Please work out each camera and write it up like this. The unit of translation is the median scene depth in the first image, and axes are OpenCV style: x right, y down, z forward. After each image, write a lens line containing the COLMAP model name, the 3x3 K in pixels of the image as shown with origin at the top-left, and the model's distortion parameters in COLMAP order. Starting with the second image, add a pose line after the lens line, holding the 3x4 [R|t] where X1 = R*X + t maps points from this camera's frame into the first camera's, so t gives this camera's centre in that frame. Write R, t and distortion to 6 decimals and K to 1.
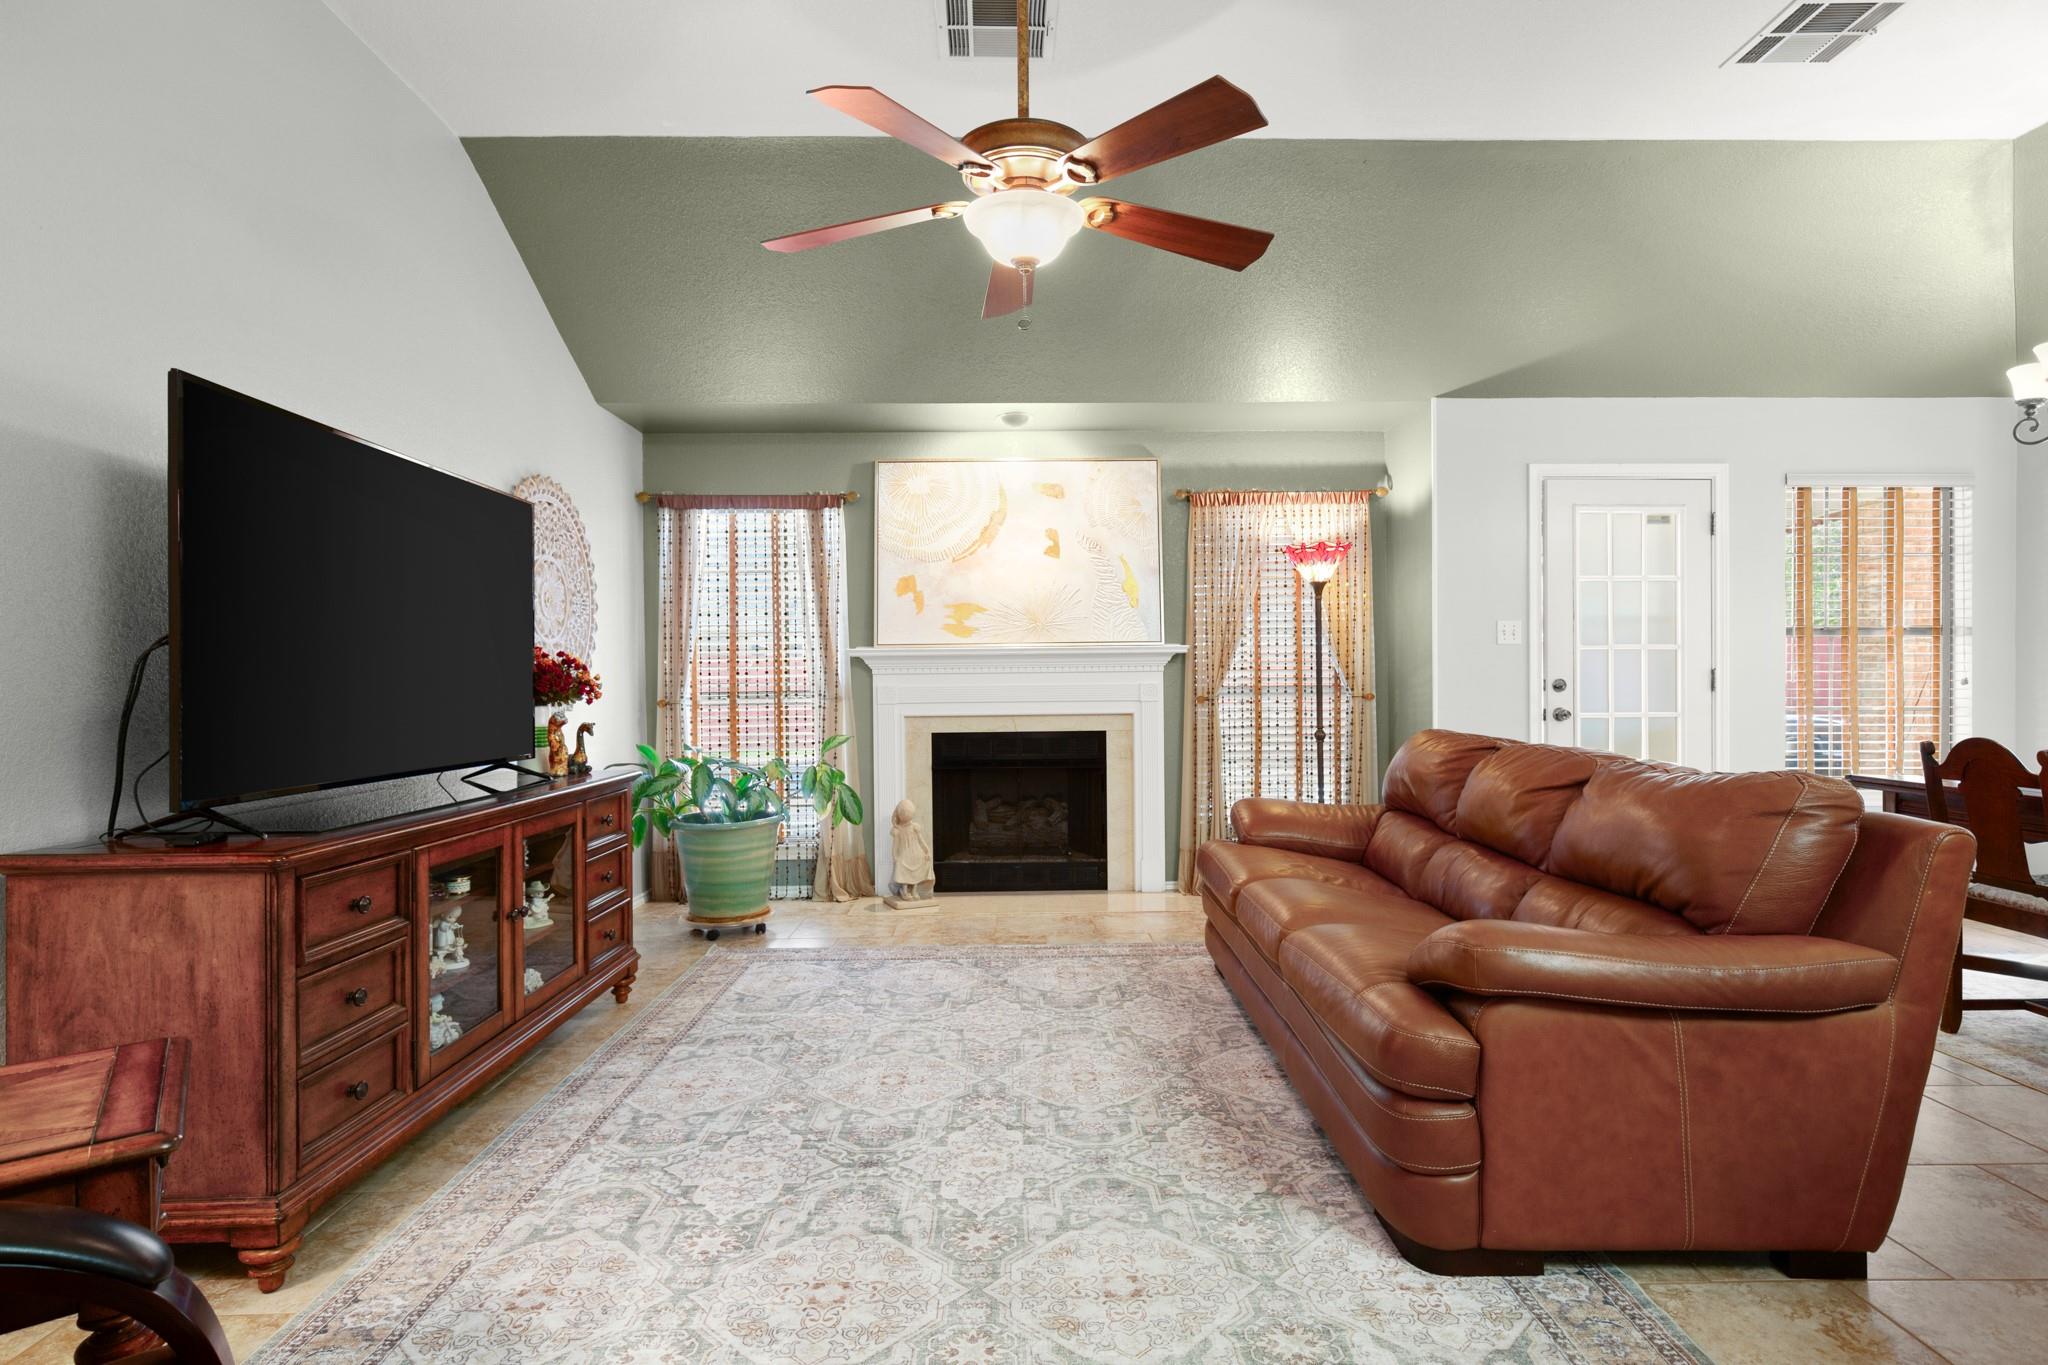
lens RADIAL K [[1055.8, 0, 1021.6], [0, 1055.8, 685.4], [0, 0, 1]] dist [0.000764, -0.001469]
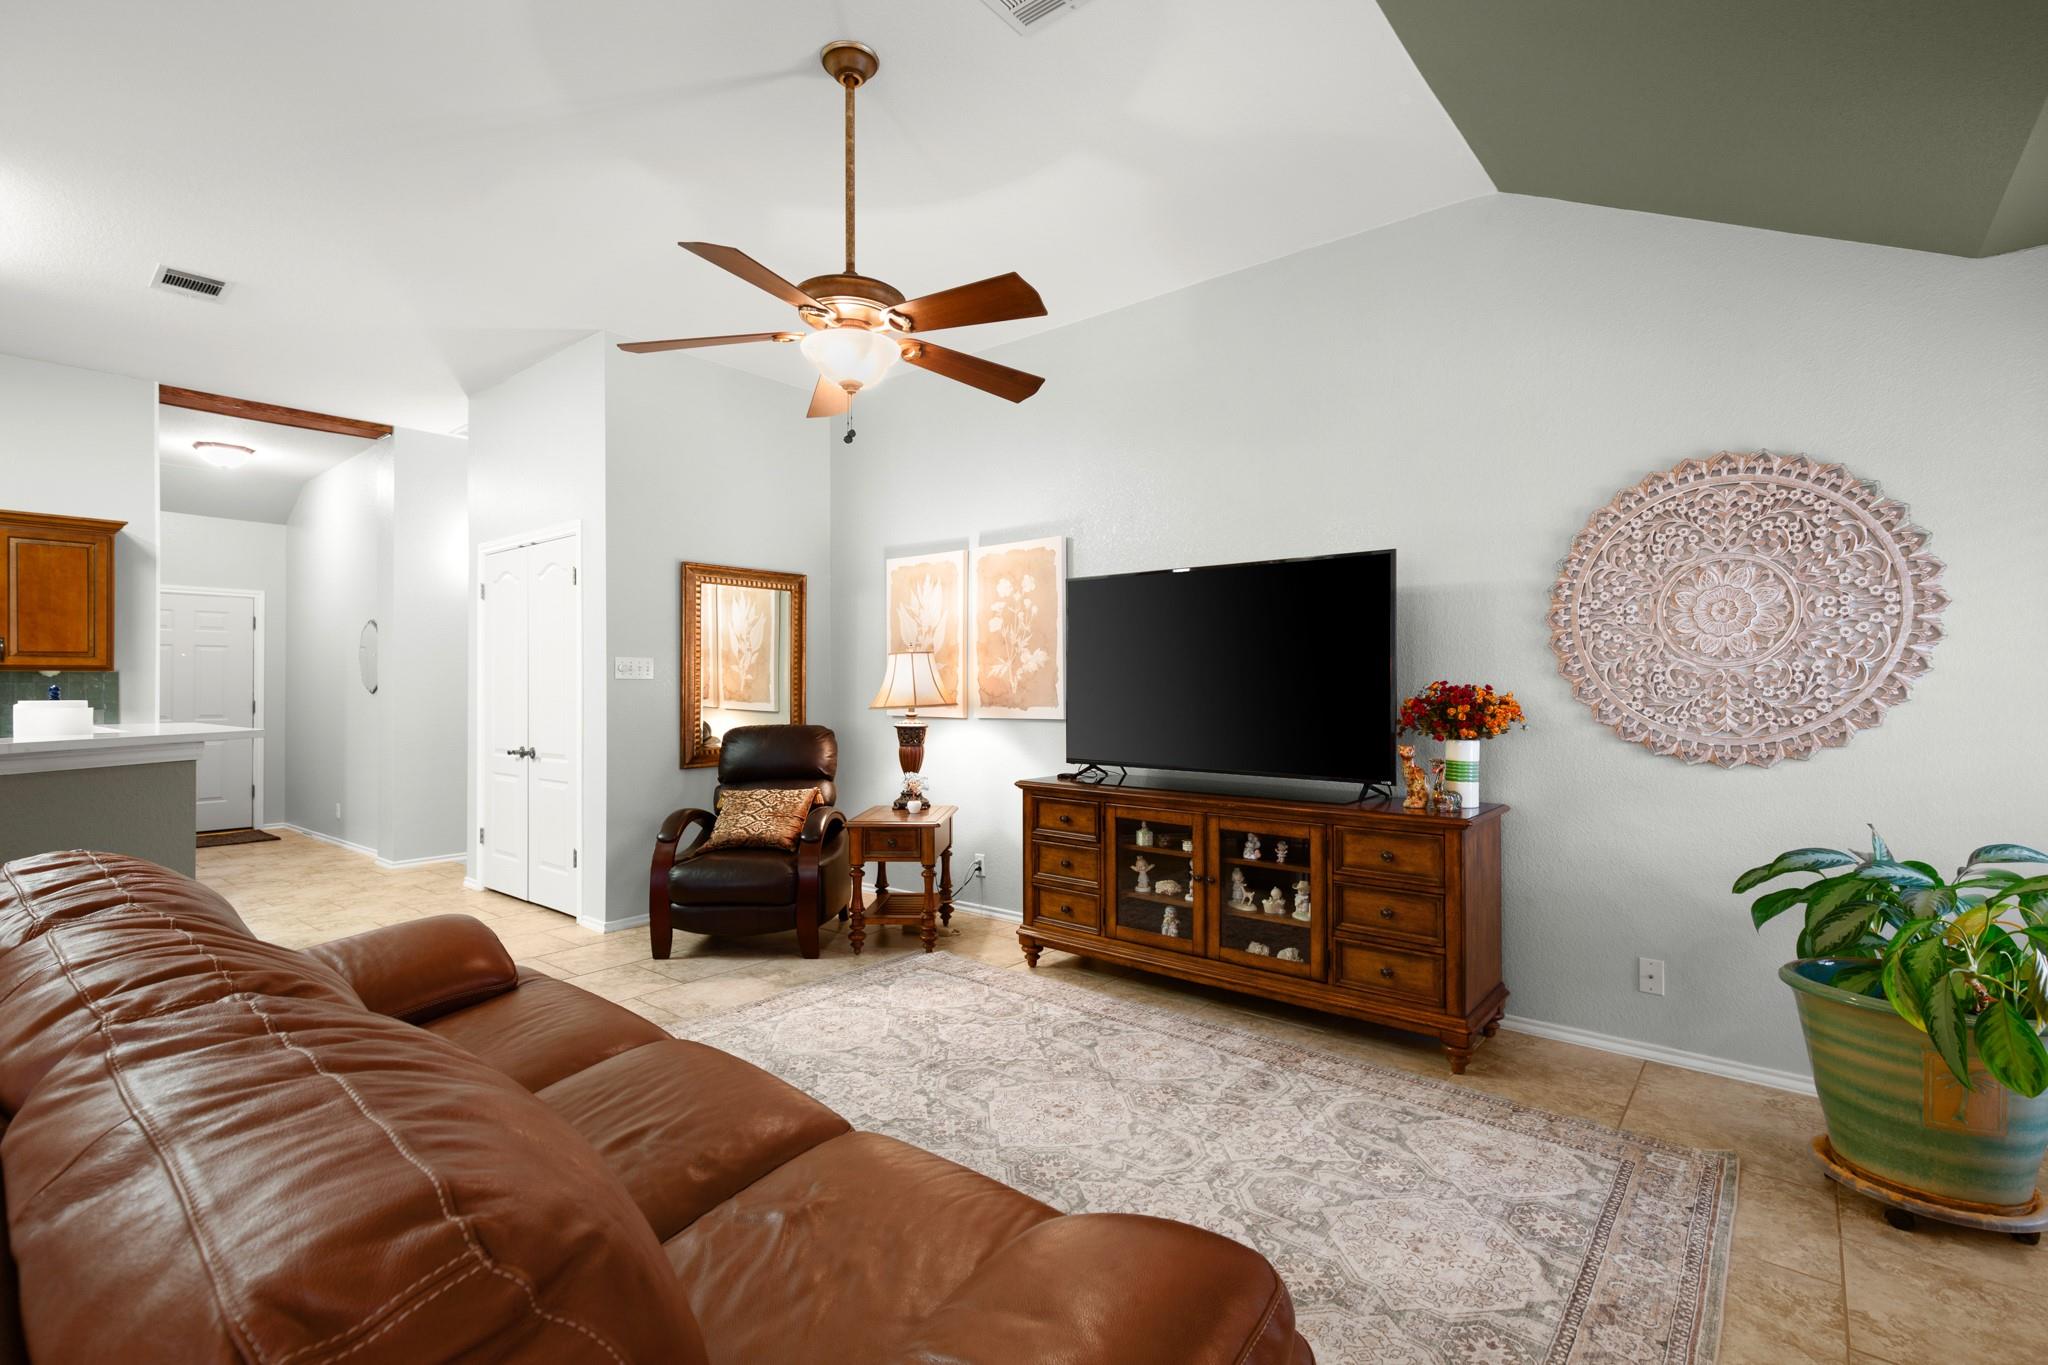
lens RADIAL K [[935.8, 0, 1043.7], [0, 935.8, 679.6], [0, 0, 1]] dist [0.004272, 0.000746]
pose [[-0.630342, 0.004280, -0.776306, 0.596251], [0.001104, 0.999989, 0.004617, -0.053065], [0.776317, 0.002053, -0.630340, 1.559690]]
